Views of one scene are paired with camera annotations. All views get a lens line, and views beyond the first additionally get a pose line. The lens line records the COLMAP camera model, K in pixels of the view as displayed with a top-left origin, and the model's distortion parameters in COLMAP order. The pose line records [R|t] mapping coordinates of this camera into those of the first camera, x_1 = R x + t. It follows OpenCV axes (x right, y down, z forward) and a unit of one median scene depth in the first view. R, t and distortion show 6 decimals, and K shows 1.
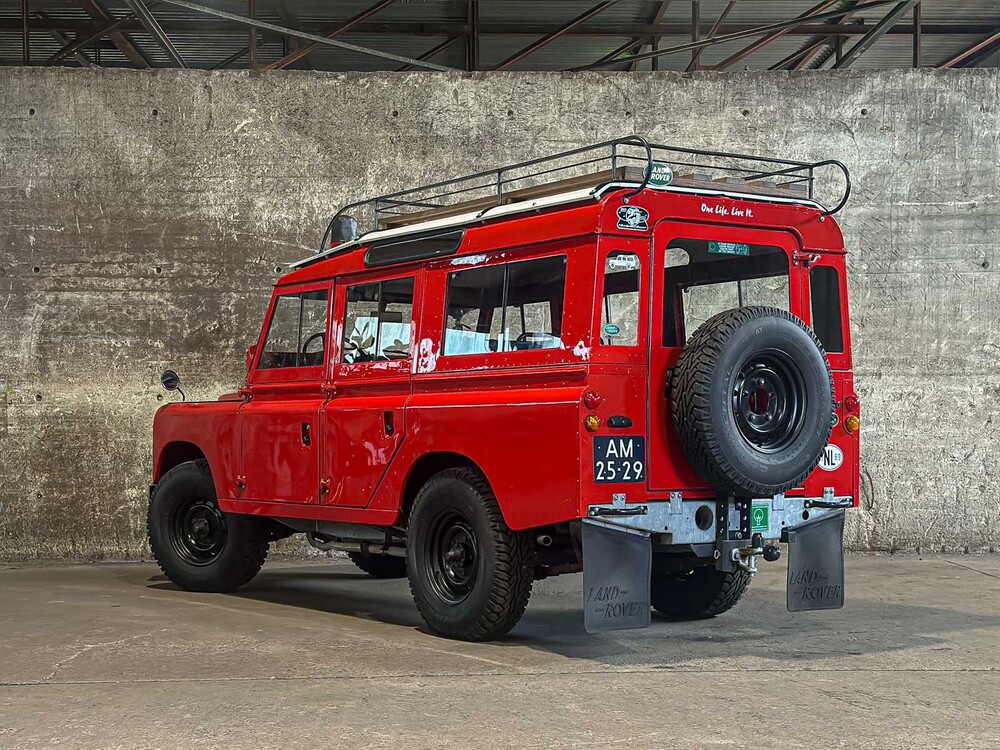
lens RADIAL K [[1611.8, 0, 512.0], [0, 1611.8, 441.7], [0, 0, 1]] dist [0.114510, 0.000000]
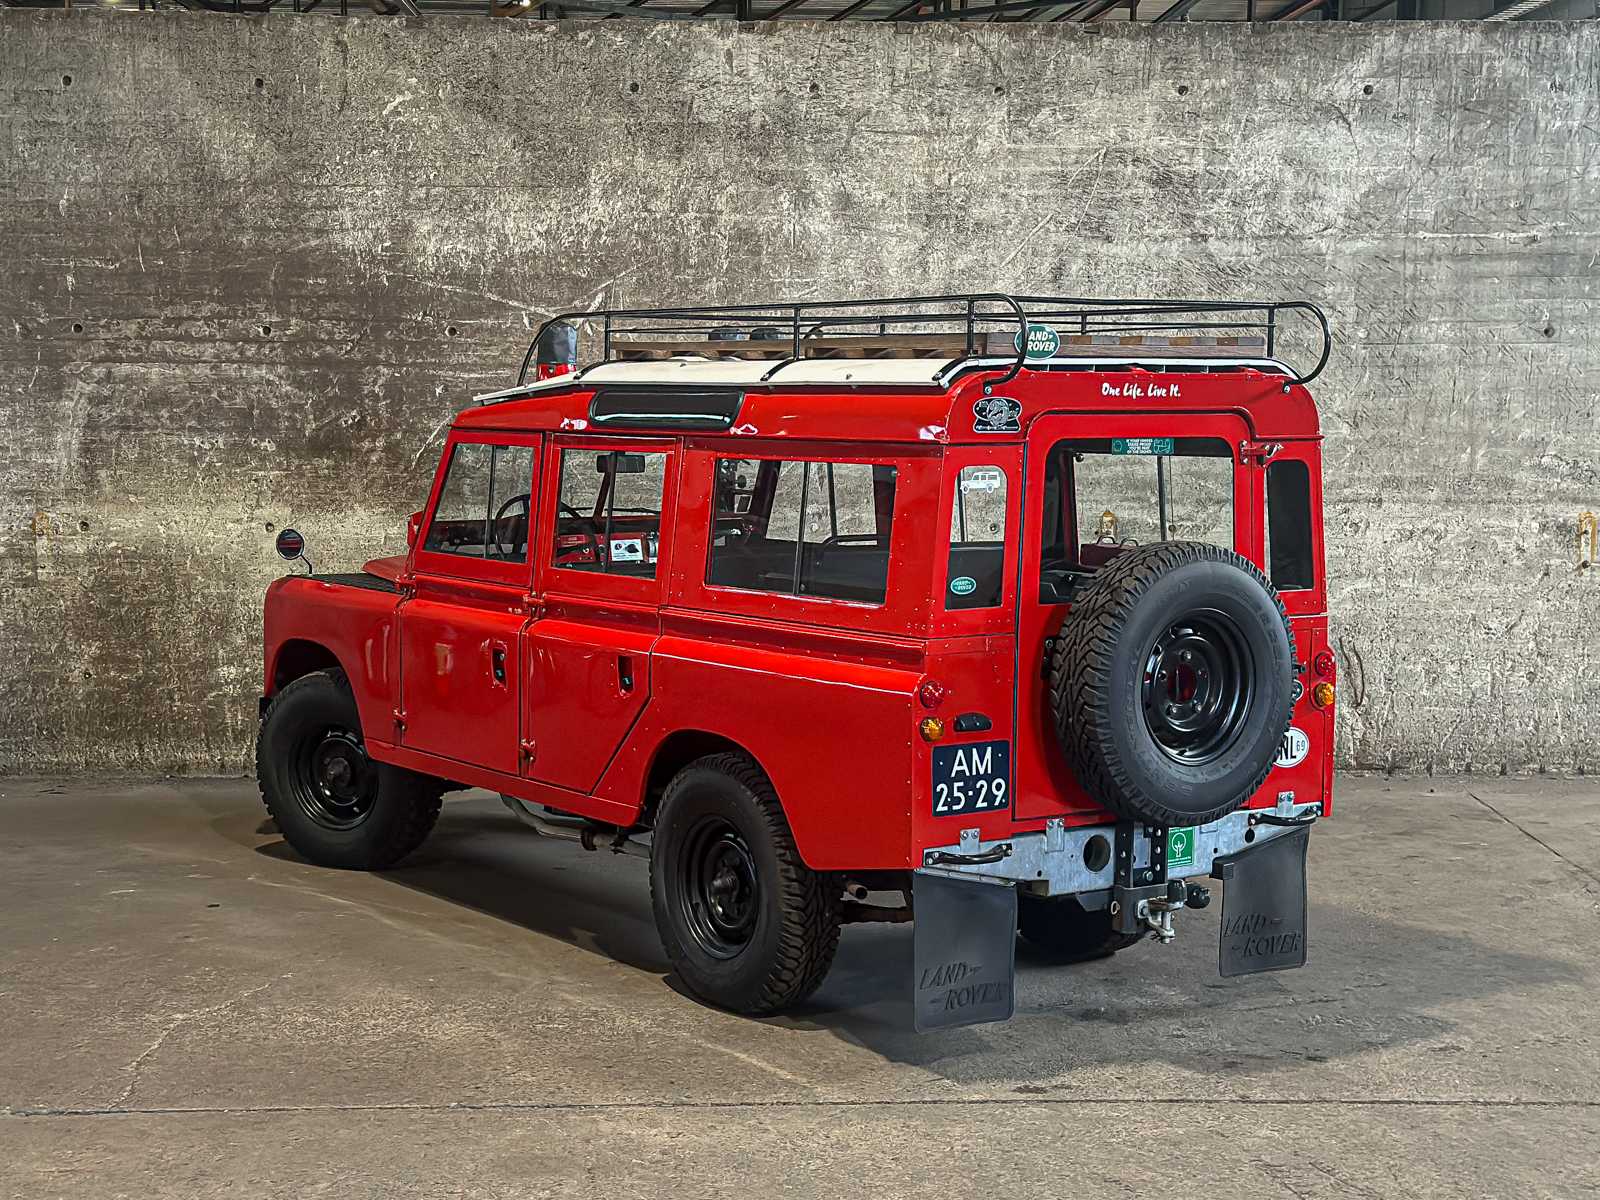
lens RADIAL K [[2578.9, 0, 800.2], [0, 2578.9, 603.2], [0, 0, 1]] dist [0.114510, 0.000000]
pose [[0.999927, 0.011837, -0.002617, -0.001506], [-0.011540, 0.995546, 0.093564, -0.096567], [0.003713, -0.093527, 0.995610, -0.036830]]
